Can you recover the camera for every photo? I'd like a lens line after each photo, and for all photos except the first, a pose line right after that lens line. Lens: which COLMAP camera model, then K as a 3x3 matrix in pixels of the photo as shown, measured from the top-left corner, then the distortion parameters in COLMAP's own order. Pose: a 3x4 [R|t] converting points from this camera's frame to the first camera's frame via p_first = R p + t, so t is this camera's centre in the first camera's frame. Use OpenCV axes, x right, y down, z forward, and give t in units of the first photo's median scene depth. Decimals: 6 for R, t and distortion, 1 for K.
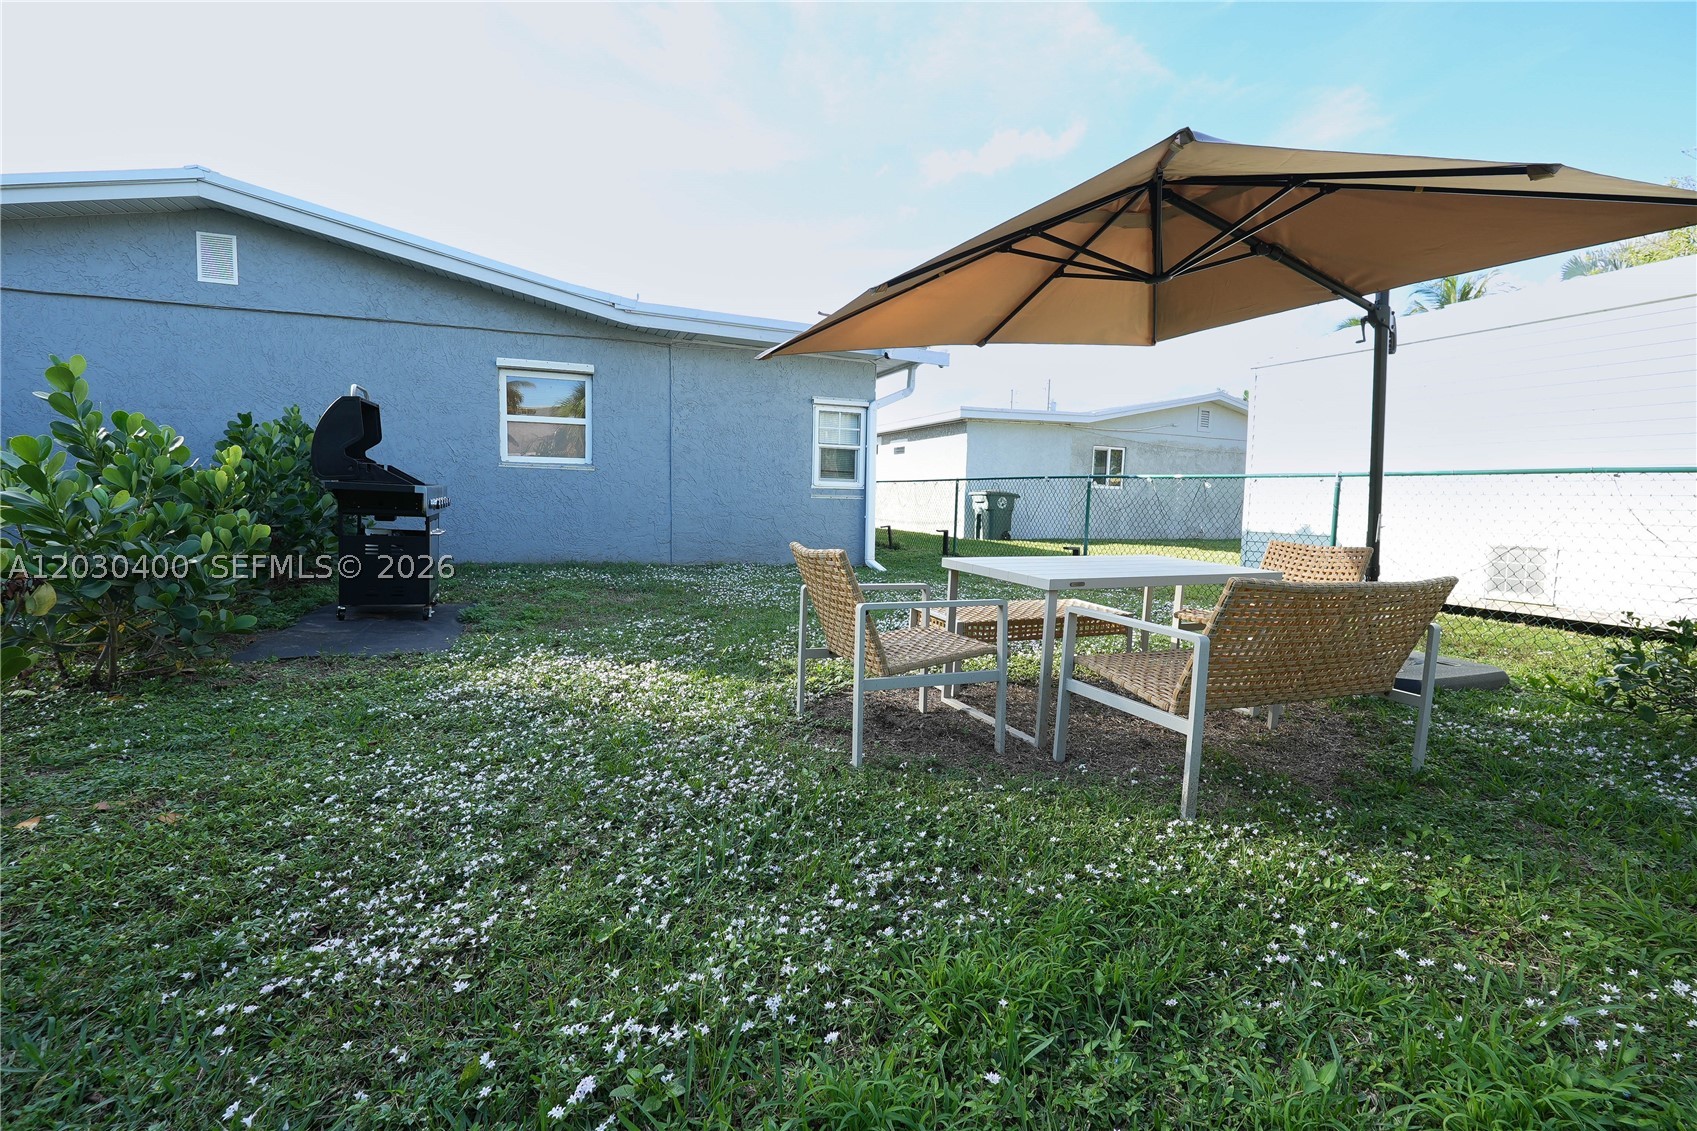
lens RADIAL K [[769.1, 0, 851.0], [0, 769.1, 565.5], [0, 0, 1]] dist [-0.021173, 0.010791]
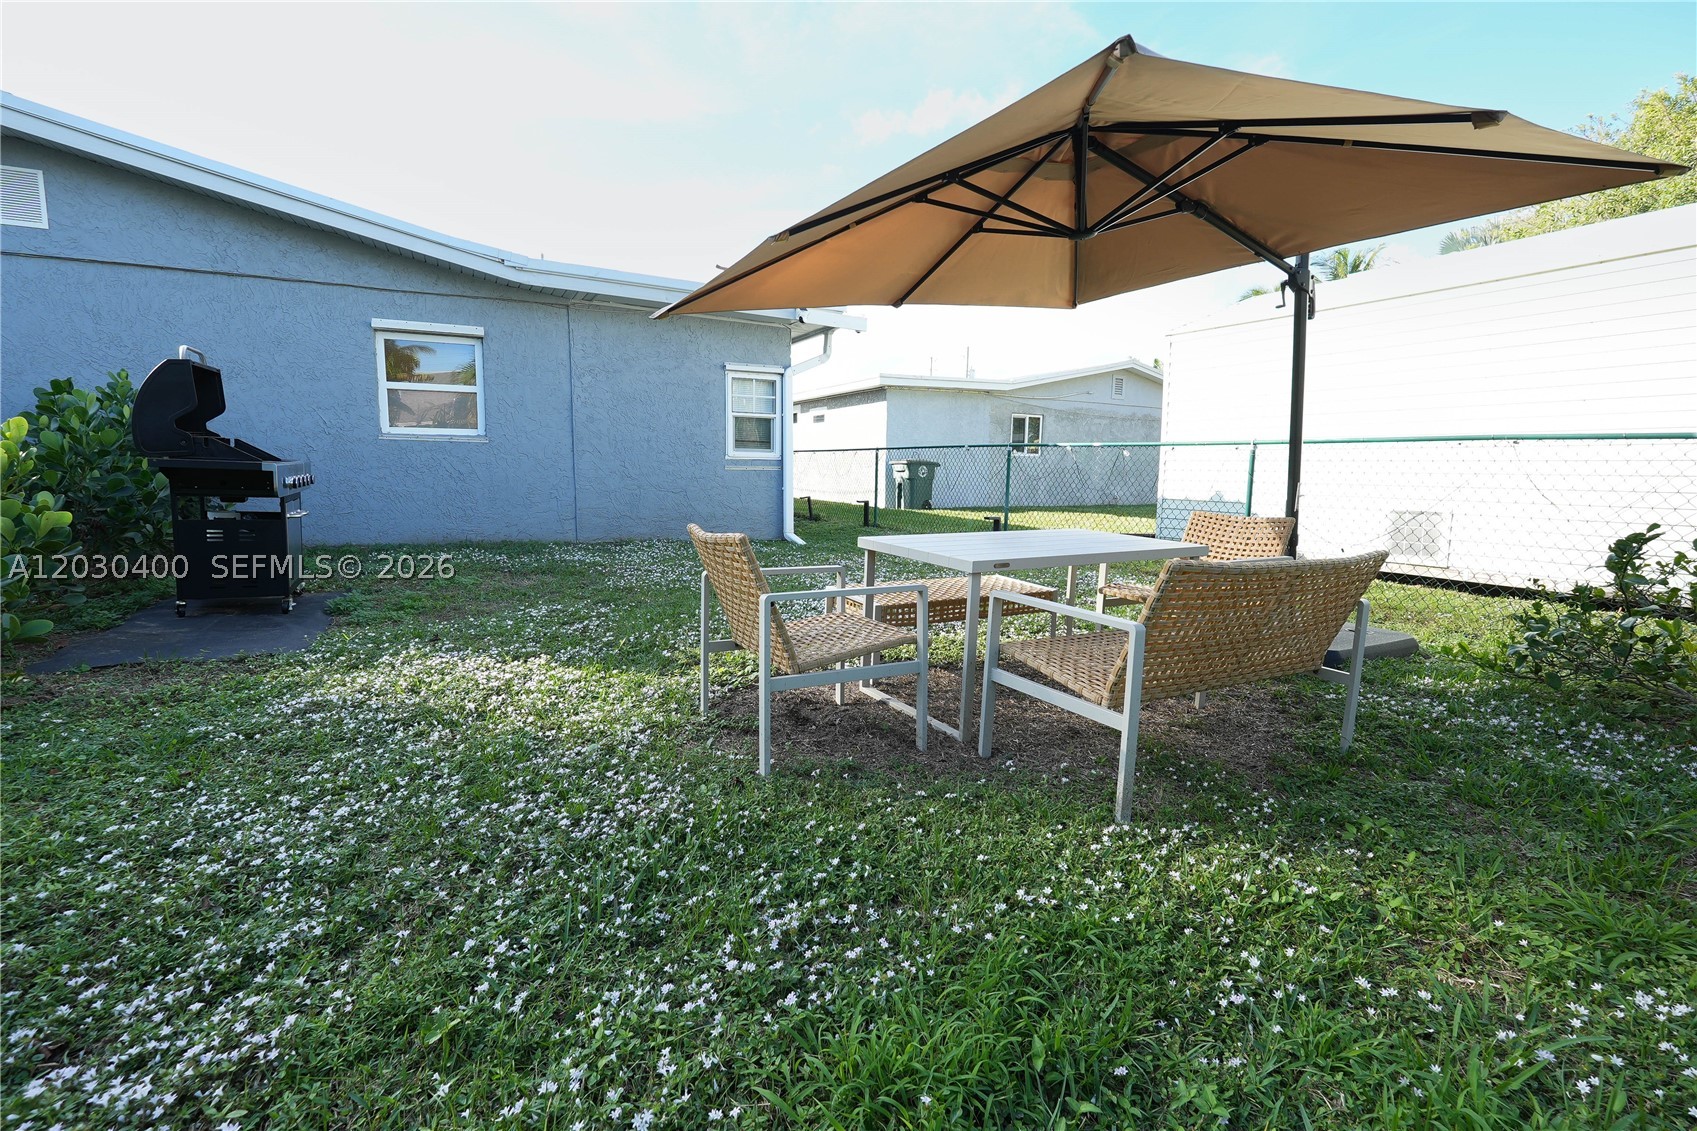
lens RADIAL K [[769.1, 0, 851.0], [0, 769.1, 565.5], [0, 0, 1]] dist [-0.021173, 0.010791]
pose [[0.994910, -0.022025, 0.098331, 0.024856], [0.018043, 0.998988, 0.041205, -0.018188], [-0.099139, -0.039221, 0.994300, 0.105661]]
